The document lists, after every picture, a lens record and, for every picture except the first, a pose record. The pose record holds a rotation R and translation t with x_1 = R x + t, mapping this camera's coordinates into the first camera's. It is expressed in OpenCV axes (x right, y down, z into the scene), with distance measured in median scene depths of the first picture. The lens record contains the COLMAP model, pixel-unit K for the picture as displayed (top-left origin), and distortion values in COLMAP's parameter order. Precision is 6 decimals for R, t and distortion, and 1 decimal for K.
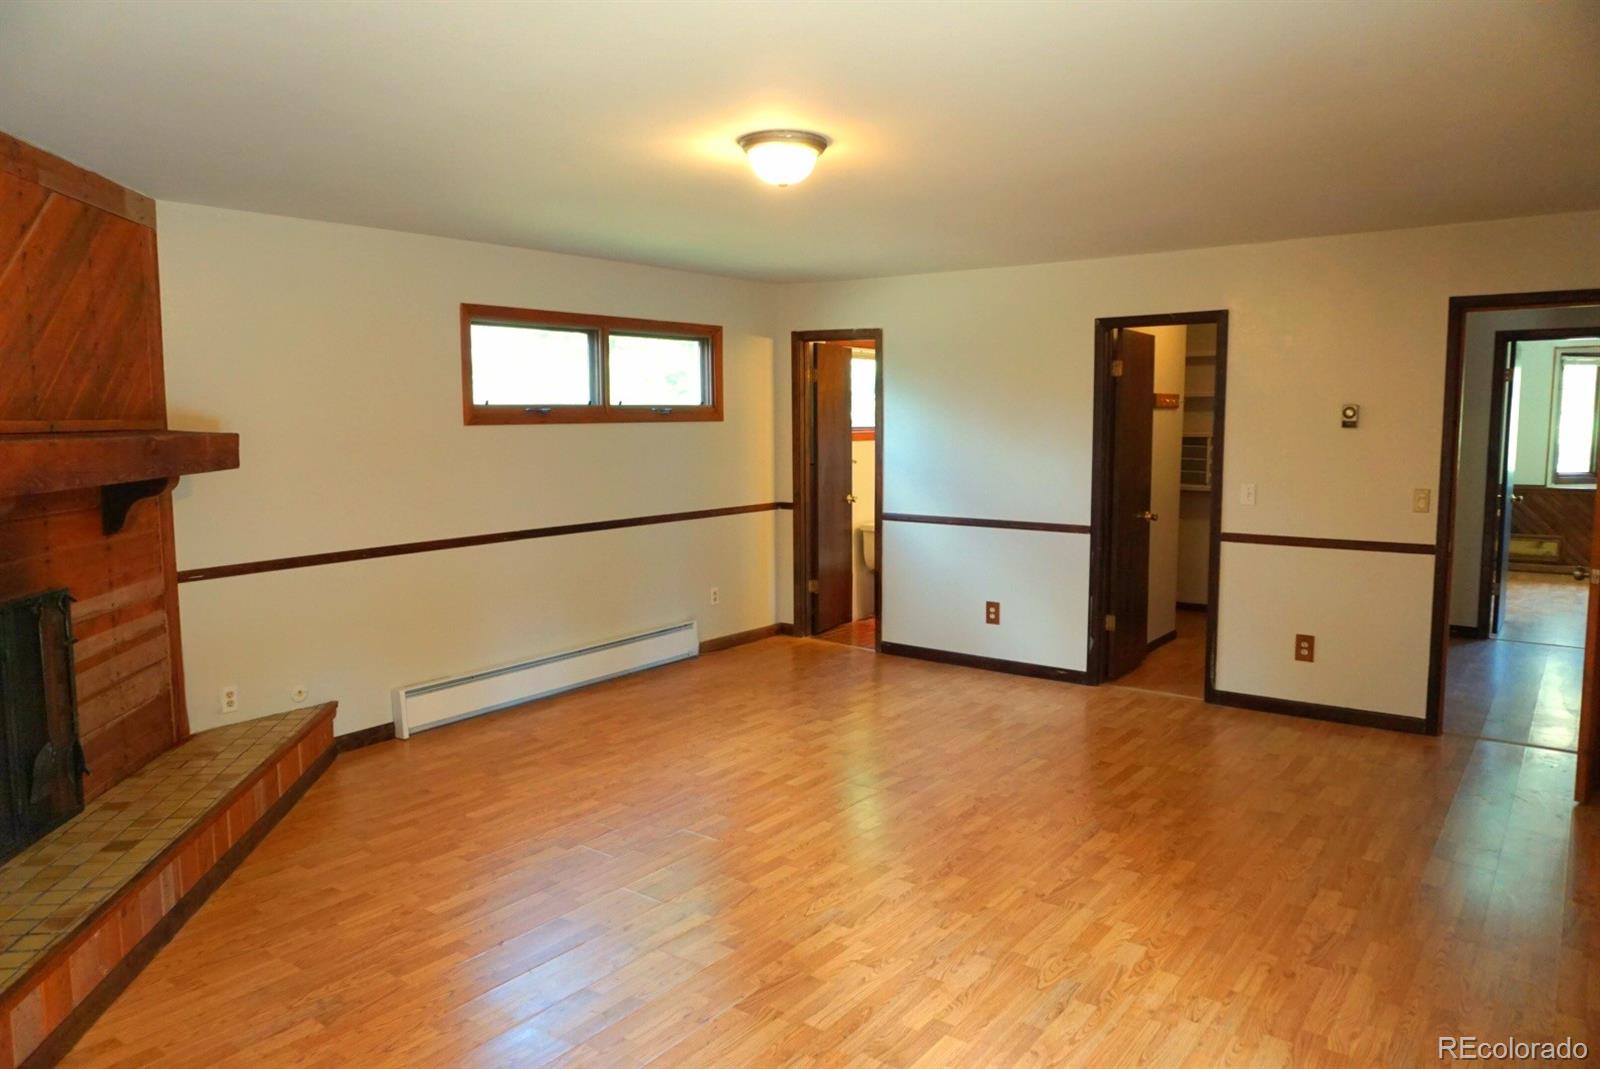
lens RADIAL K [[1068.6, 0, 797.6], [0, 1068.6, 529.3], [0, 0, 1]] dist [-0.053589, 0.043983]
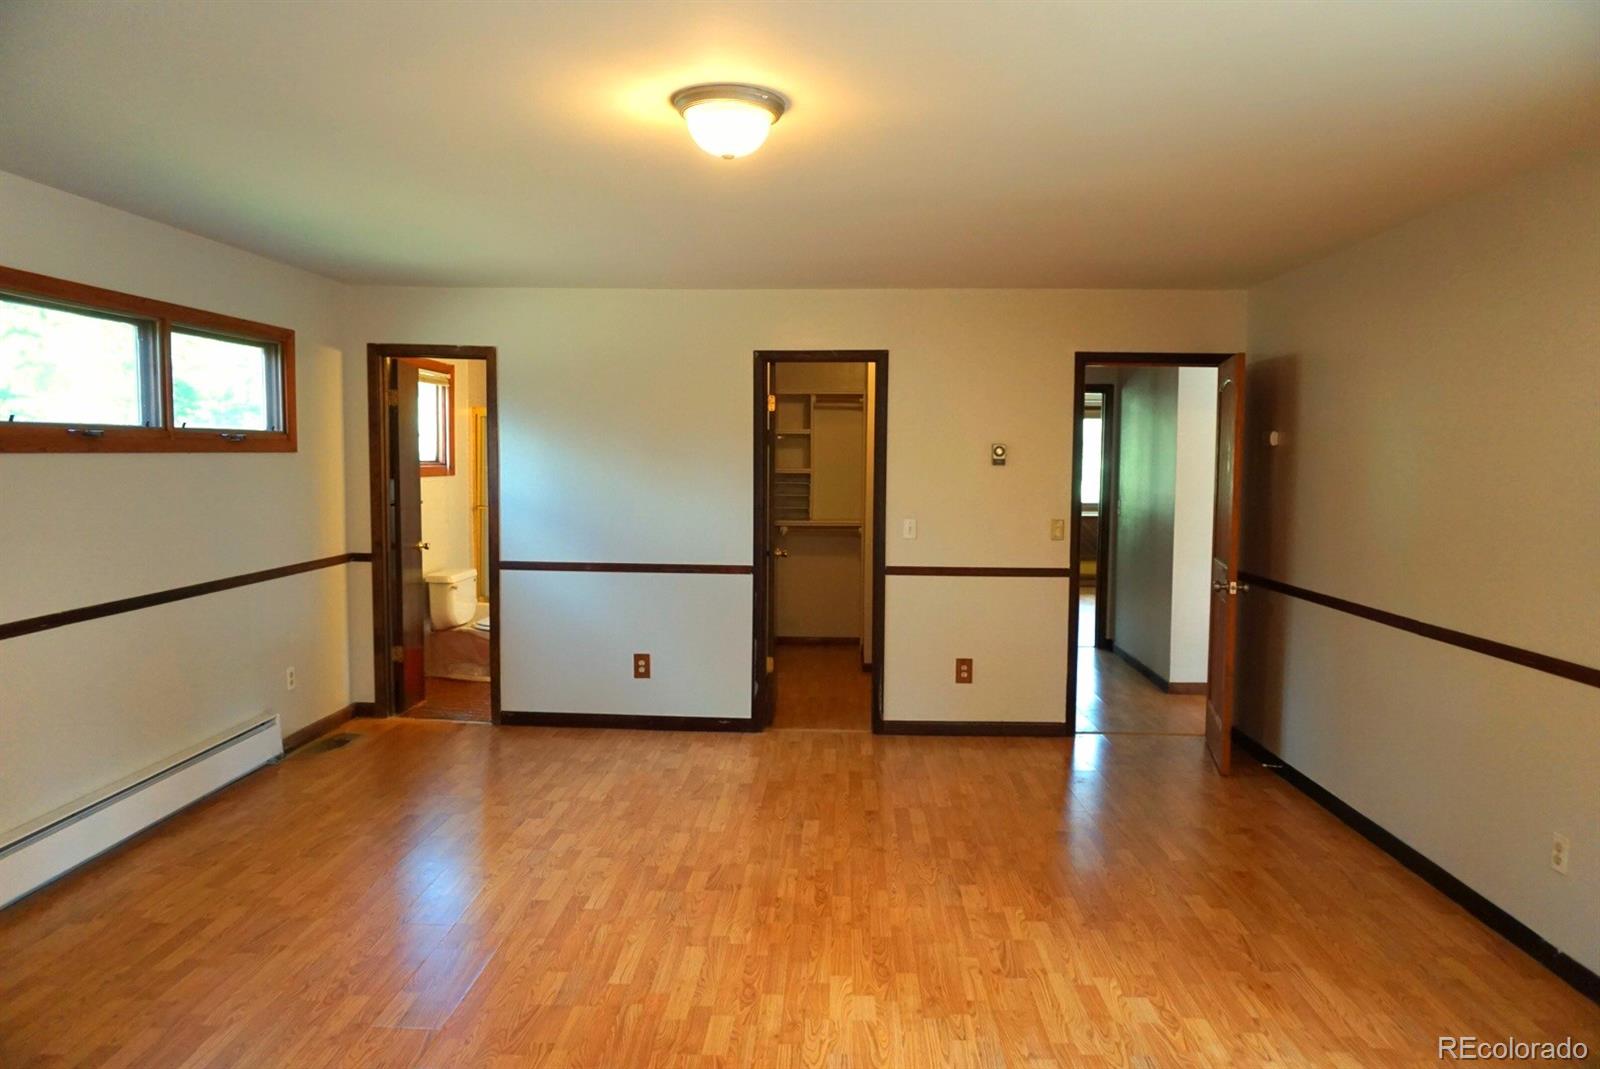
lens RADIAL K [[1068.6, 0, 797.6], [0, 1068.6, 529.3], [0, 0, 1]] dist [-0.053589, 0.043983]
pose [[0.820628, -0.026550, 0.570846, -0.240730], [0.045540, 0.998782, -0.019014, -0.015814], [-0.569646, 0.041600, 0.820837, 0.185366]]
